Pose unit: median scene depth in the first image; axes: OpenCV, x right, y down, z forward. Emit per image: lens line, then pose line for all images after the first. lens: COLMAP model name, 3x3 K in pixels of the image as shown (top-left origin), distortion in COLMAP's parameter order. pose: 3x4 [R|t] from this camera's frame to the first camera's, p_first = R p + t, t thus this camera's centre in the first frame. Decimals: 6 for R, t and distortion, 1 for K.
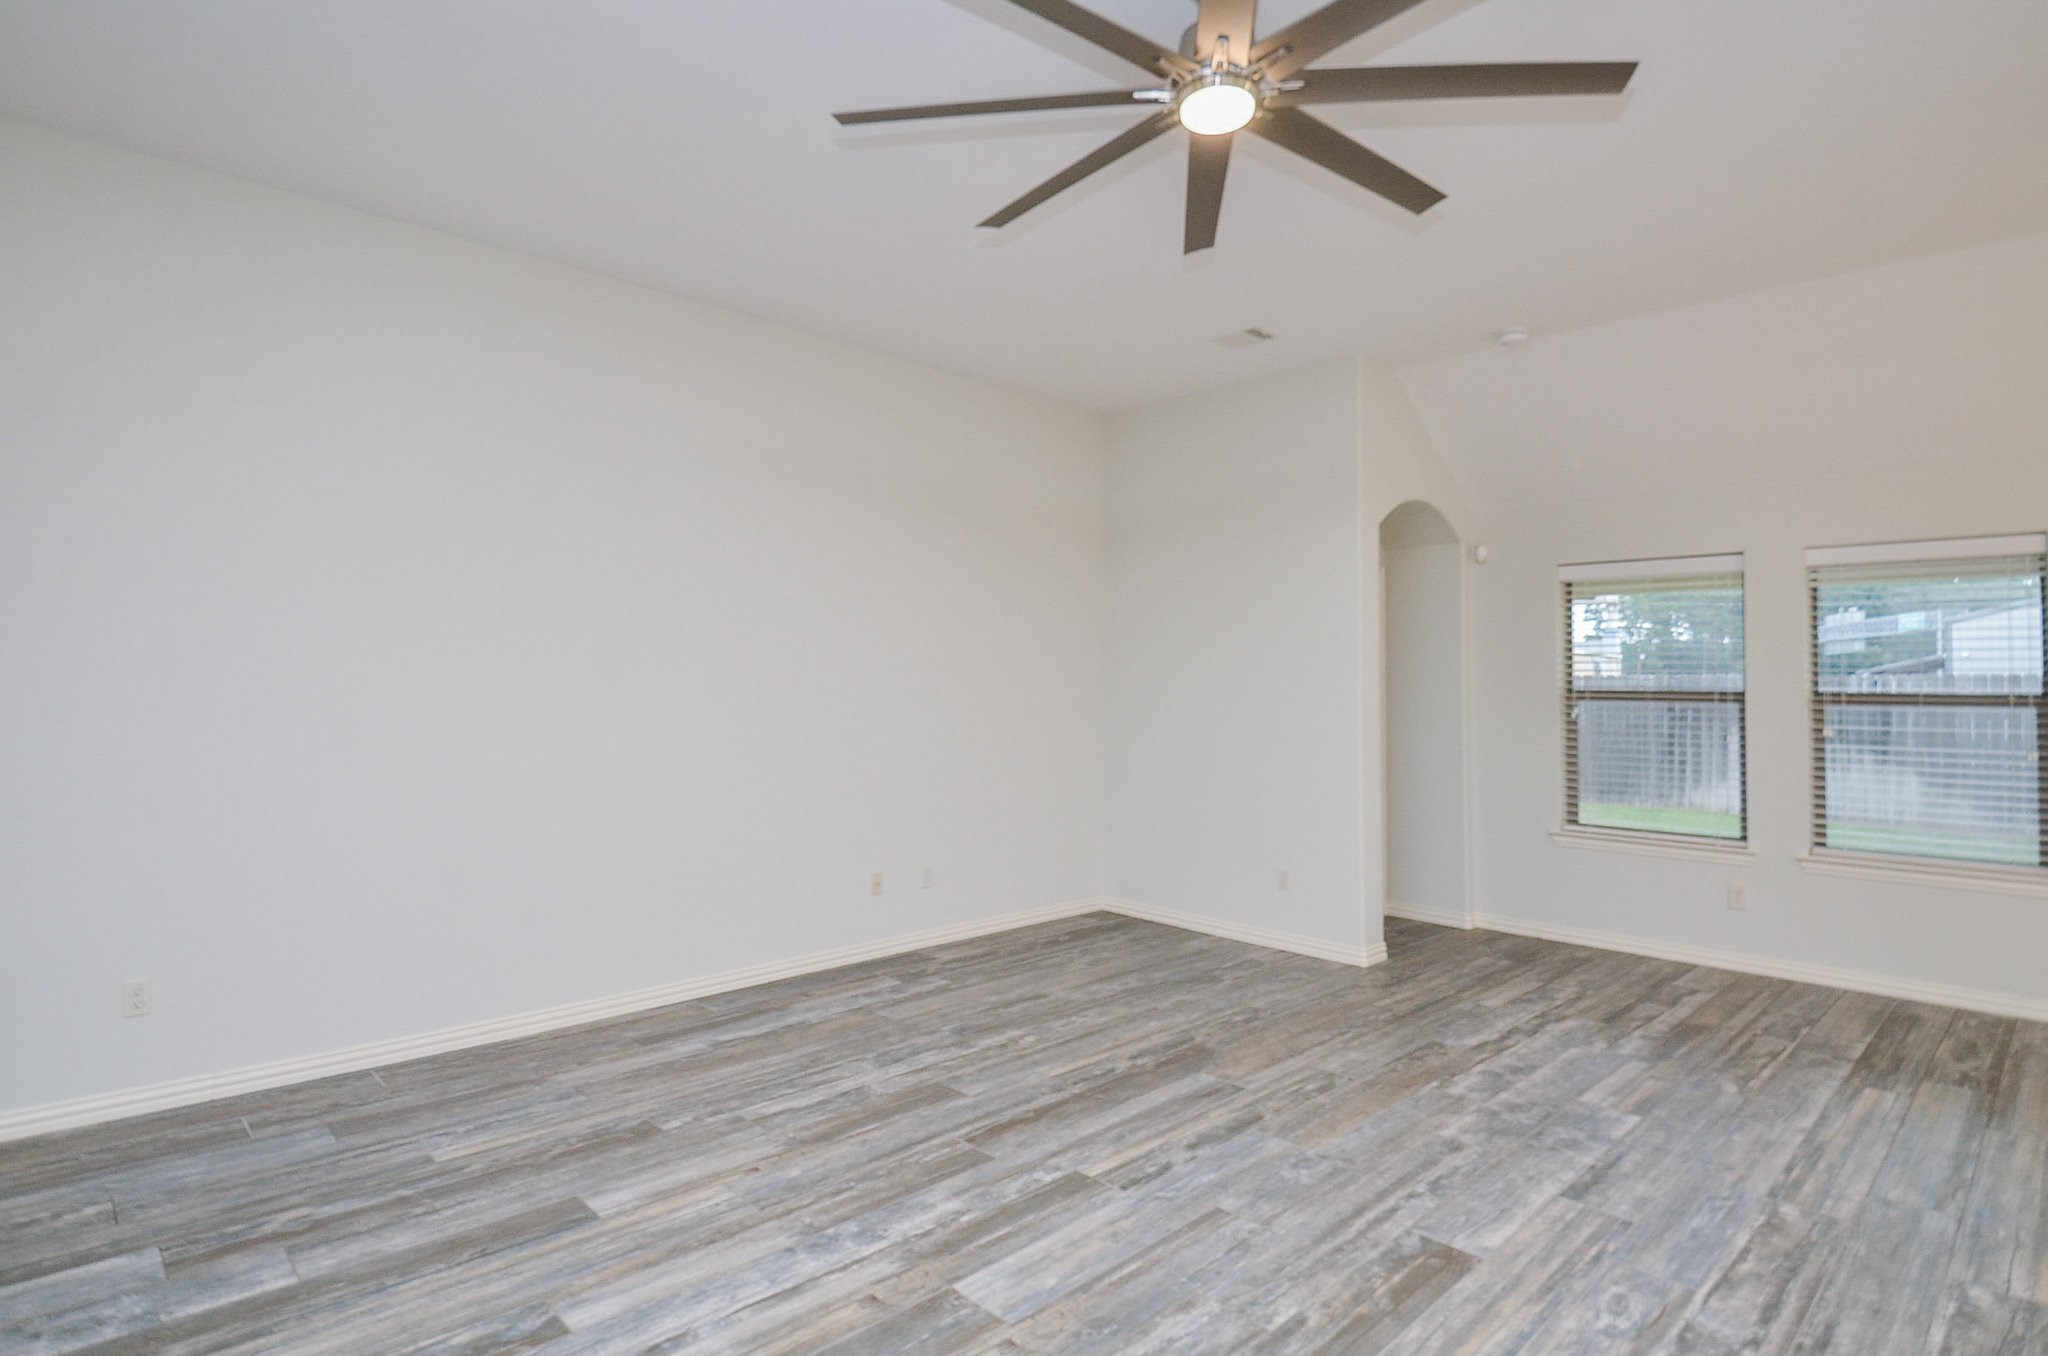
lens RADIAL K [[1058.2, 0, 1027.9], [0, 1058.2, 679.9], [0, 0, 1]] dist [0.002118, -0.001403]
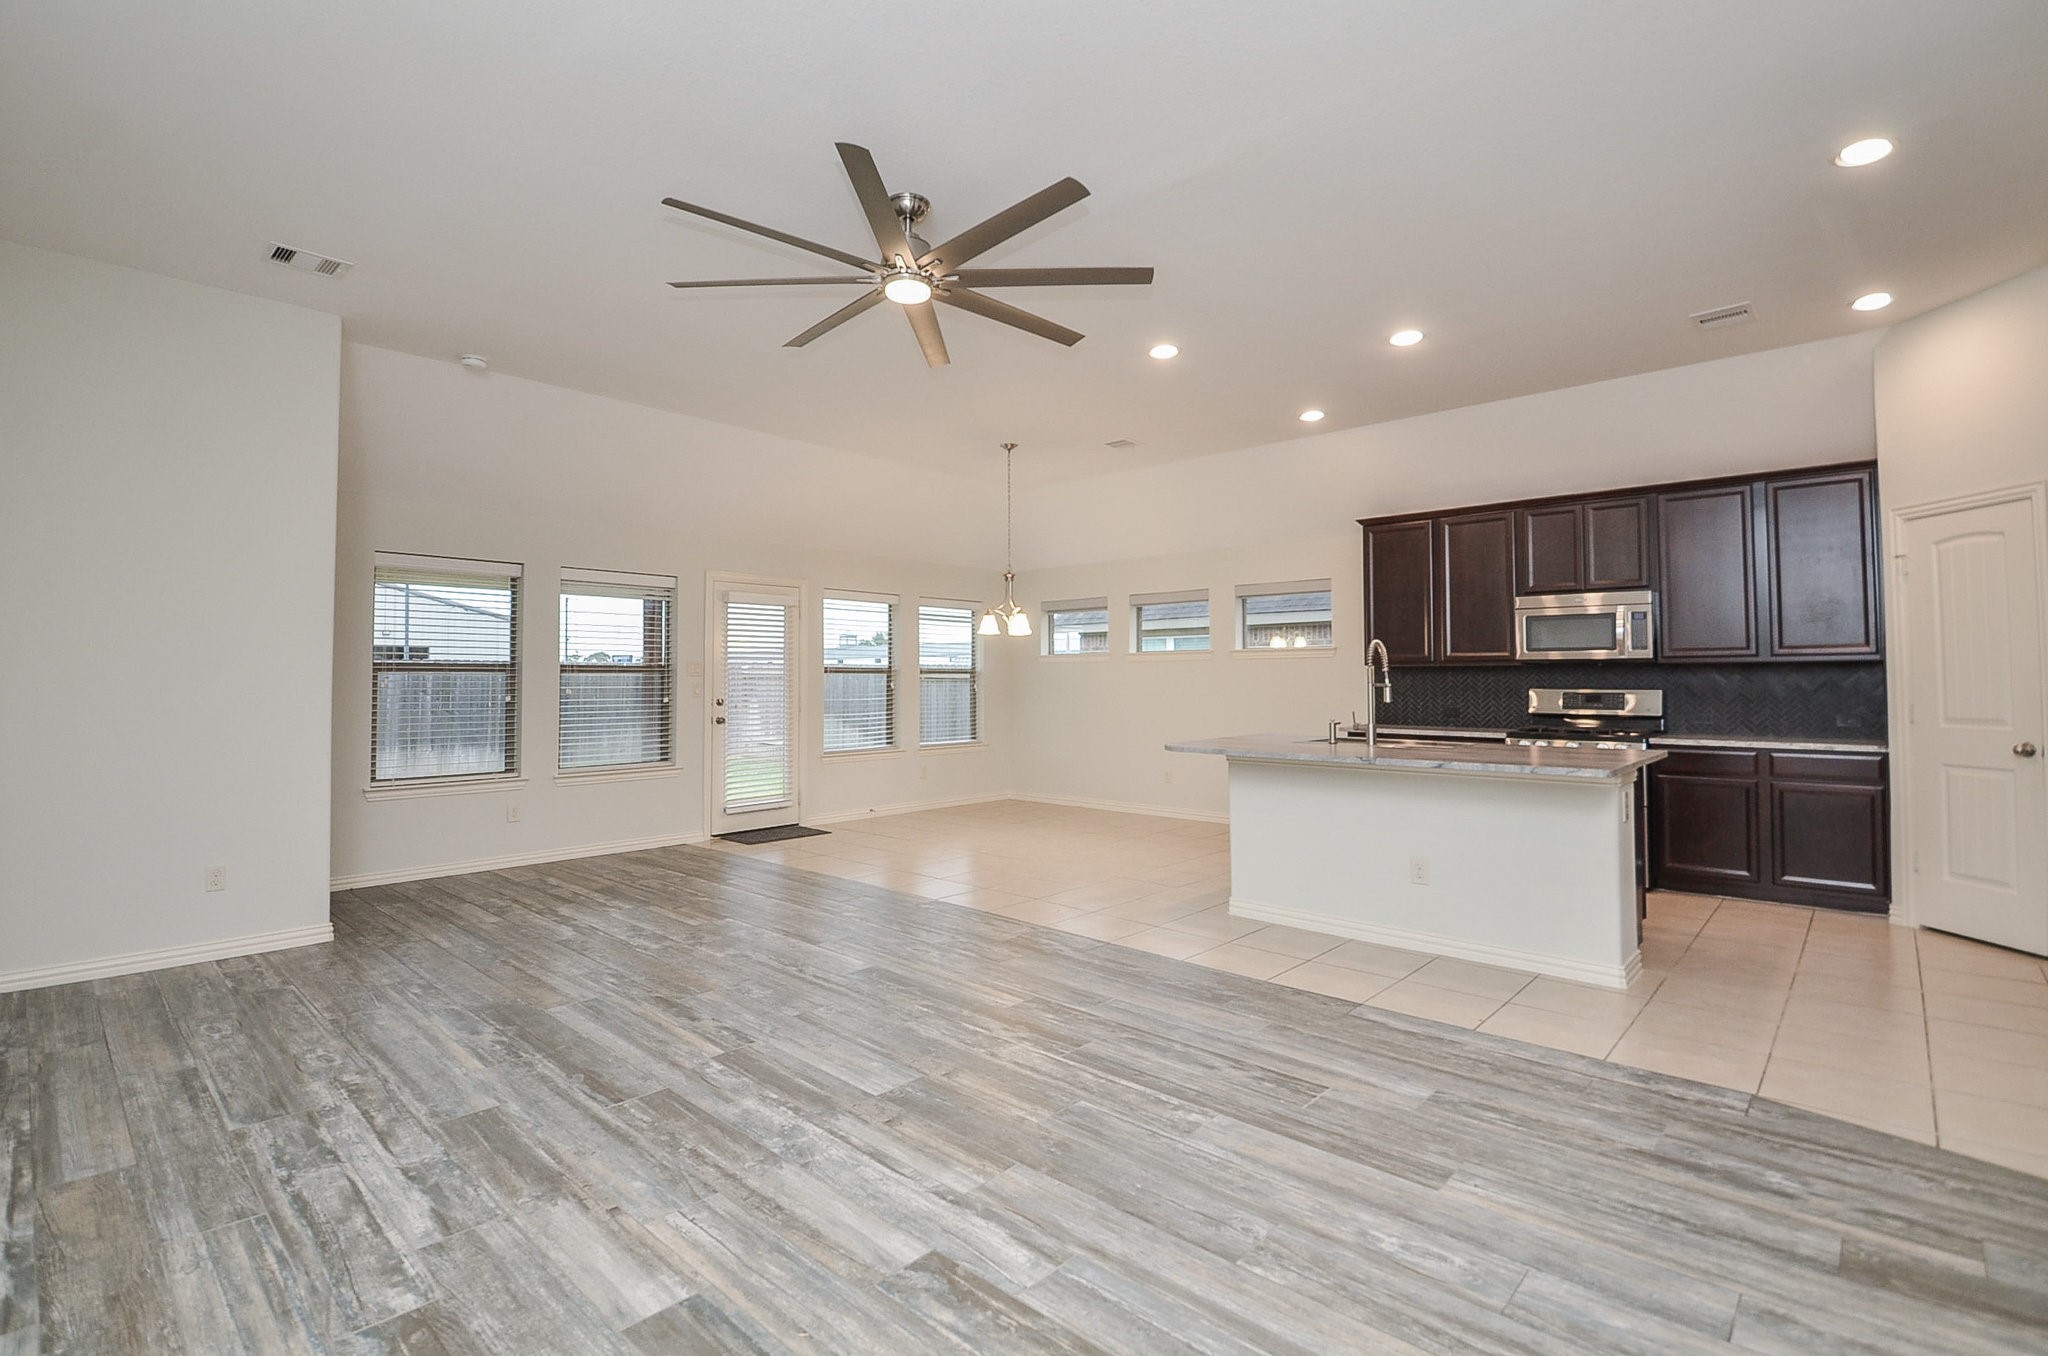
lens RADIAL K [[943.8, 0, 981.3], [0, 943.8, 658.2], [0, 0, 1]] dist [-0.004215, -0.001322]
pose [[-0.021920, 0.012726, 0.999679, -0.967772], [-0.001197, 0.999918, -0.012755, 0.027284], [-0.999759, -0.001476, -0.021903, 0.681352]]
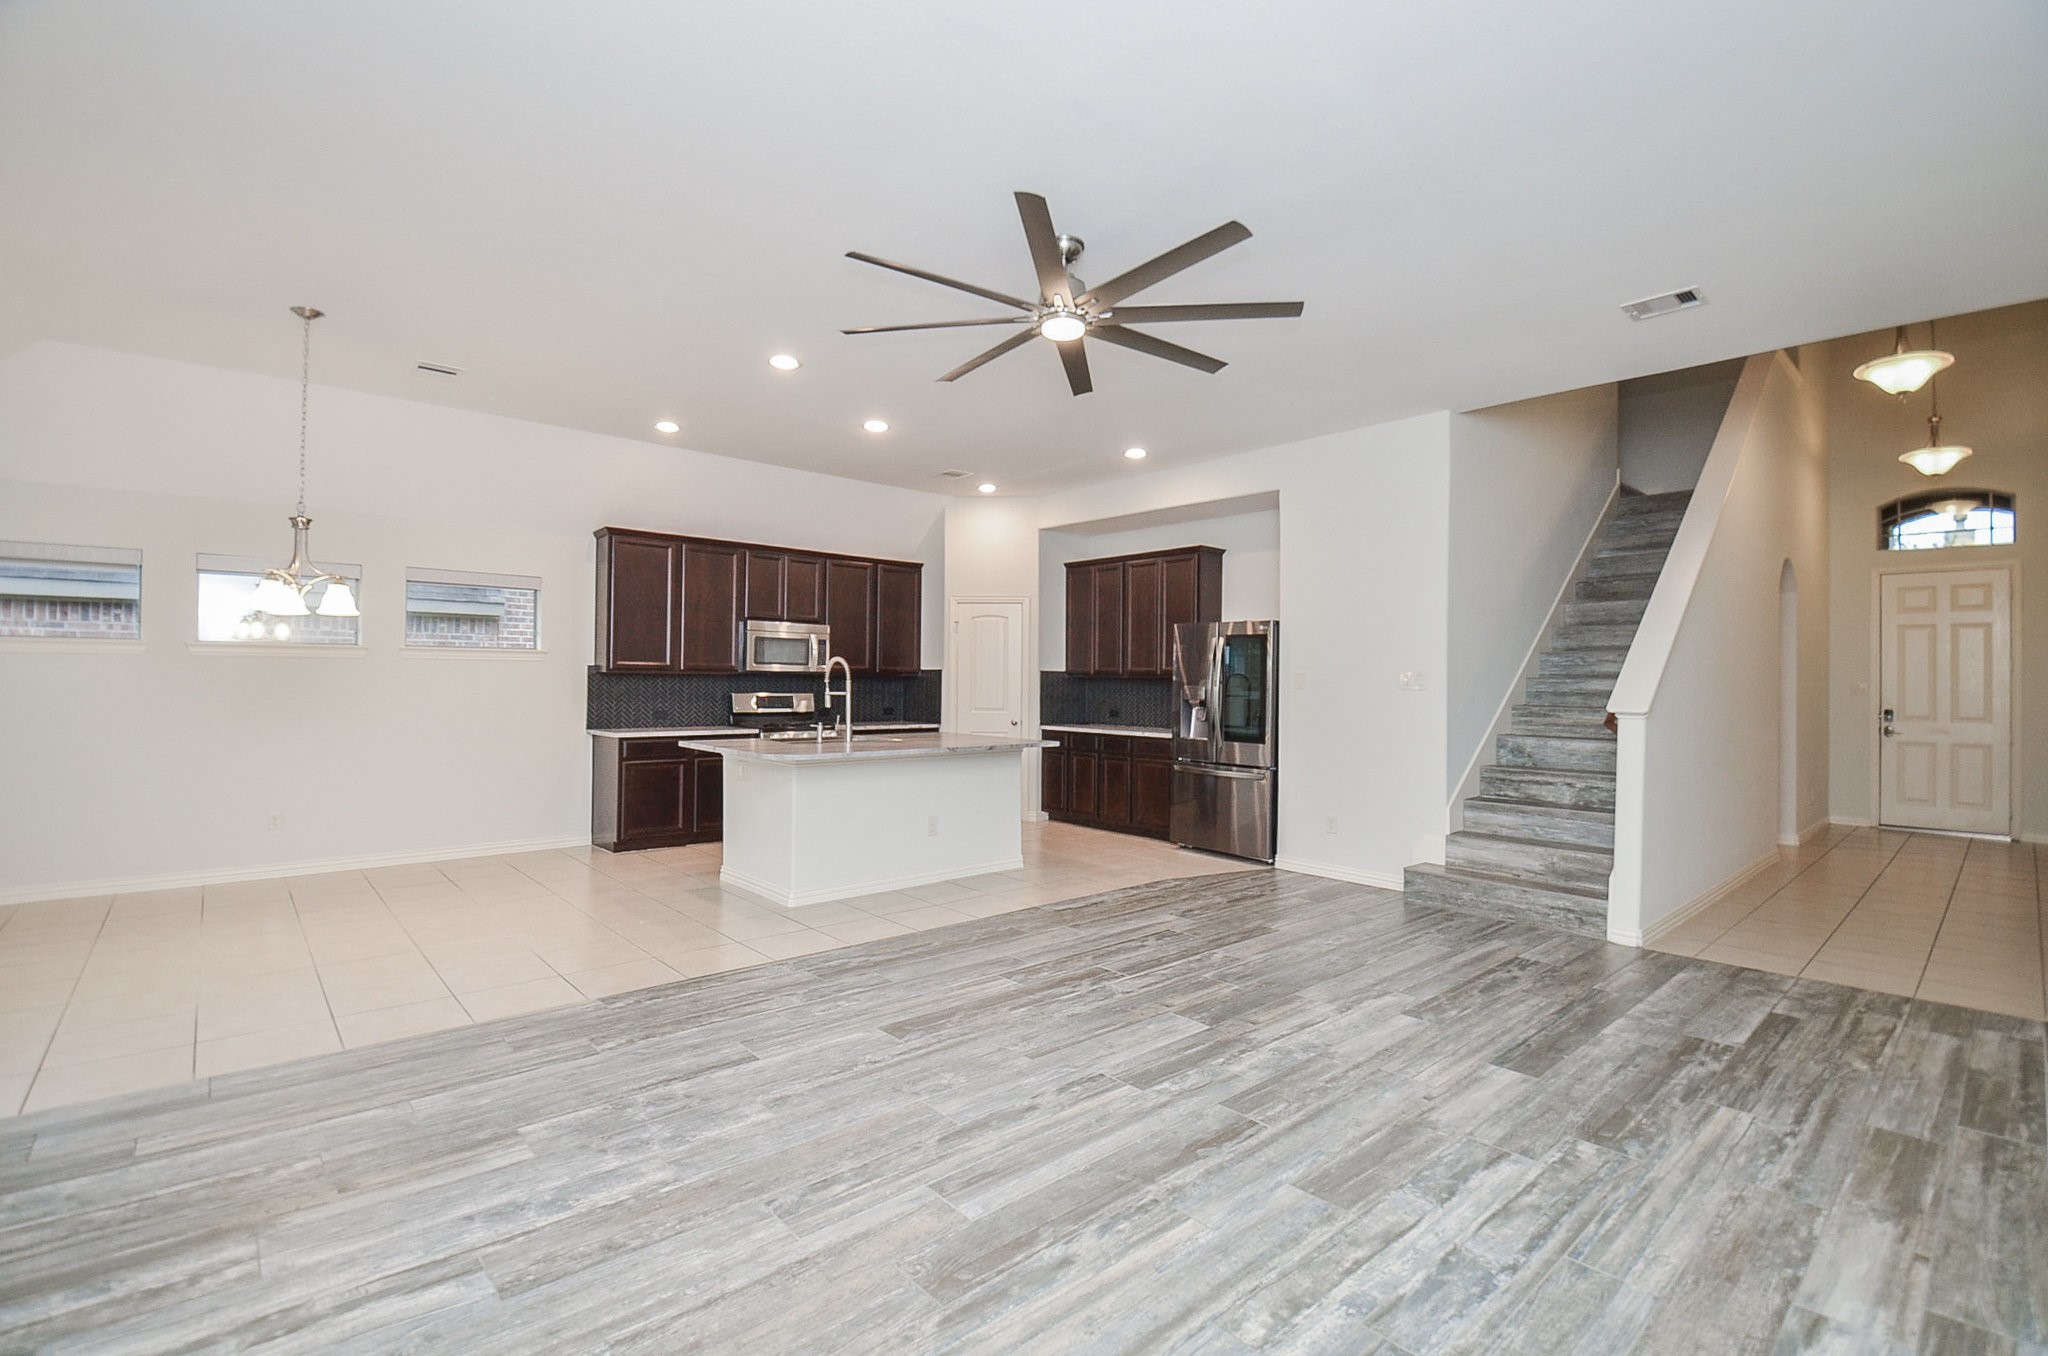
lens RADIAL K [[943.8, 0, 1019.6], [0, 943.8, 677.5], [0, 0, 1]] dist [-0.004215, -0.001322]
pose [[-0.998936, -0.020689, 0.041212, 0.137252], [-0.021040, 0.999746, -0.008097, 0.027906], [-0.041034, -0.008956, -0.999118, 1.913593]]
